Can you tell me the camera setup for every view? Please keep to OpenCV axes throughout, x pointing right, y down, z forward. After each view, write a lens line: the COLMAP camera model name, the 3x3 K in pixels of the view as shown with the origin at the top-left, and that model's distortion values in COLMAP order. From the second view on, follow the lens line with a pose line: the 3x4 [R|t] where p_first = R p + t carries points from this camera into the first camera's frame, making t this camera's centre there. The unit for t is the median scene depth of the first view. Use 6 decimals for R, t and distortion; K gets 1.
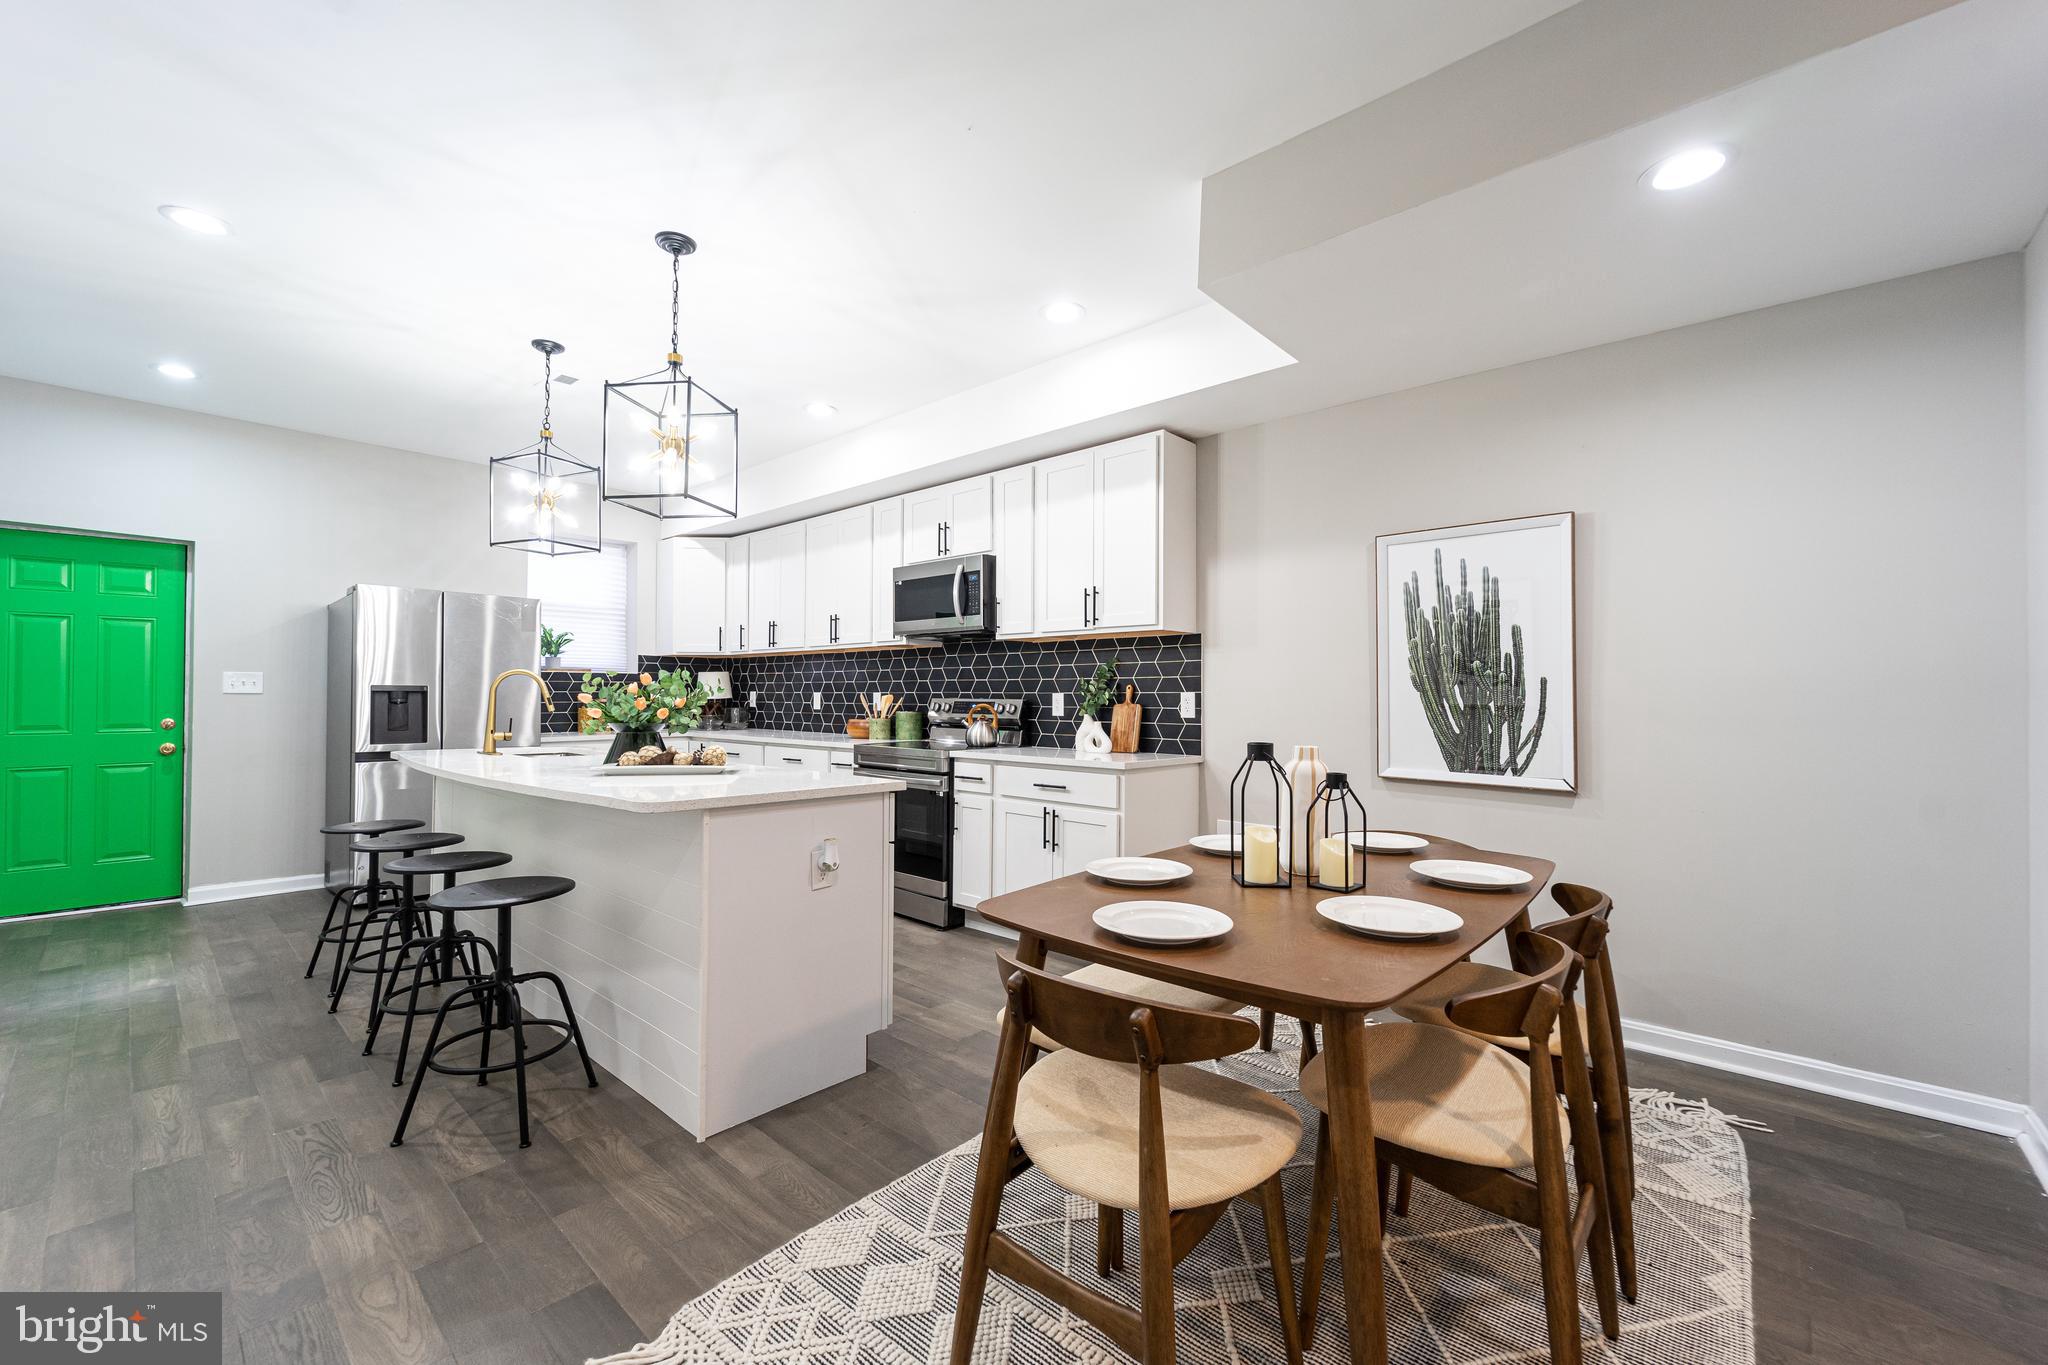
lens RADIAL K [[818.8, 0, 1029.7], [0, 818.8, 684.2], [0, 0, 1]] dist [-0.001384, -0.000531]
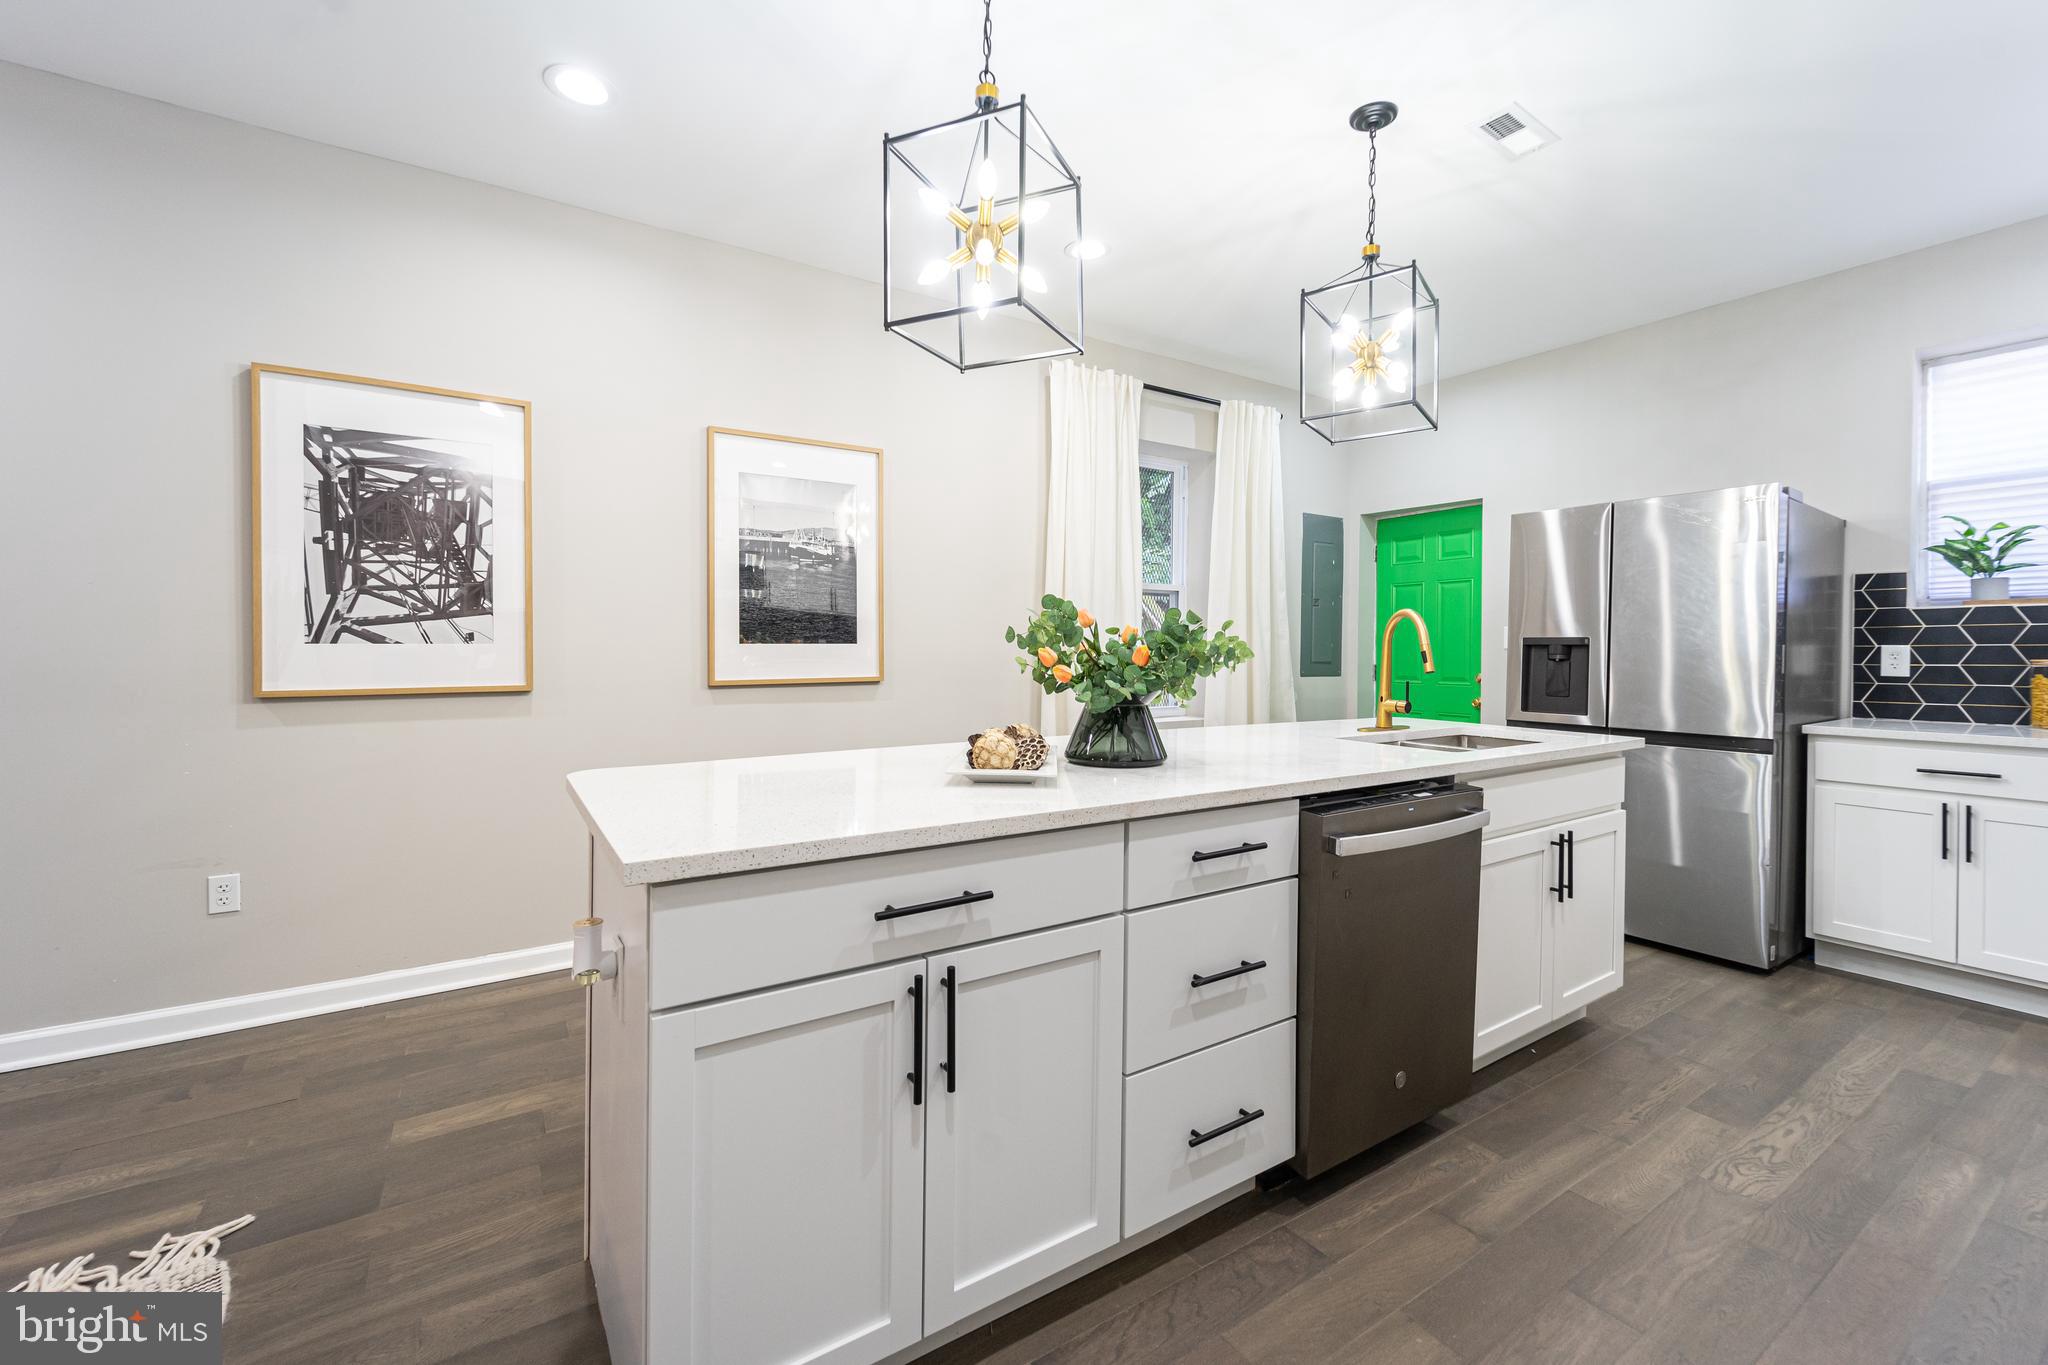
lens RADIAL K [[824.9, 0, 1028.7], [0, 824.9, 653.0], [0, 0, 1]] dist [0.001230, 0.000013]
pose [[-0.255573, -0.001580, -0.966788, 0.114114], [0.009086, 0.999951, -0.004036, 0.016859], [0.966747, -0.009815, -0.255546, 0.863779]]
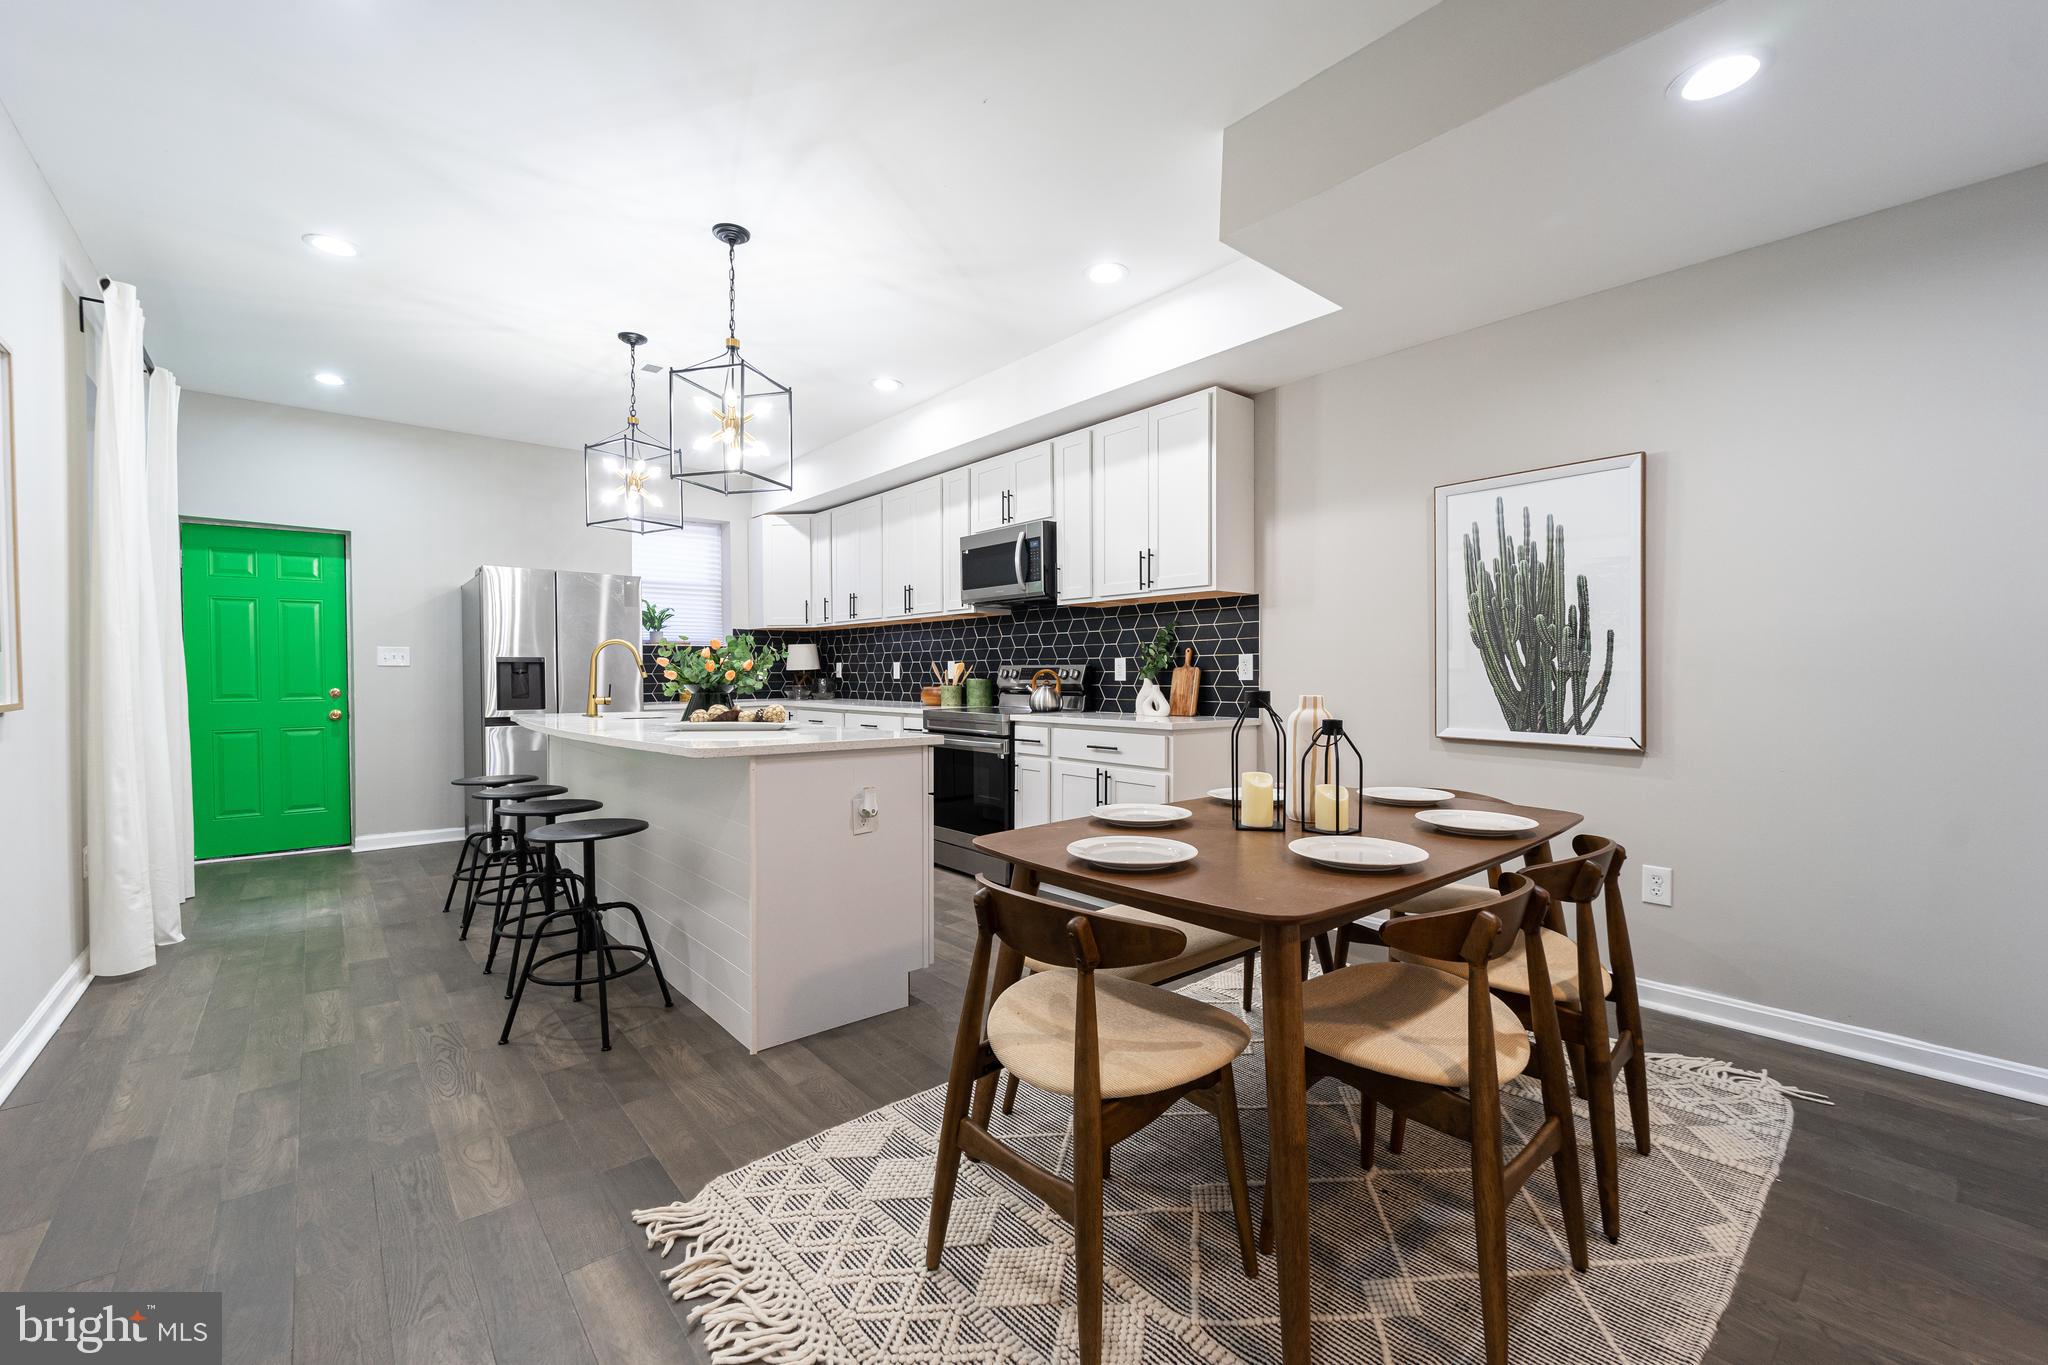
lens RADIAL K [[838.3, 0, 1029.6], [0, 838.3, 684.3], [0, 0, 1]] dist [-0.000089, -0.000544]
pose [[0.991430, -0.005785, -0.130513, 0.066993], [0.009484, 0.999570, 0.027737, 0.015769], [0.130297, -0.028737, 0.991058, -0.035910]]
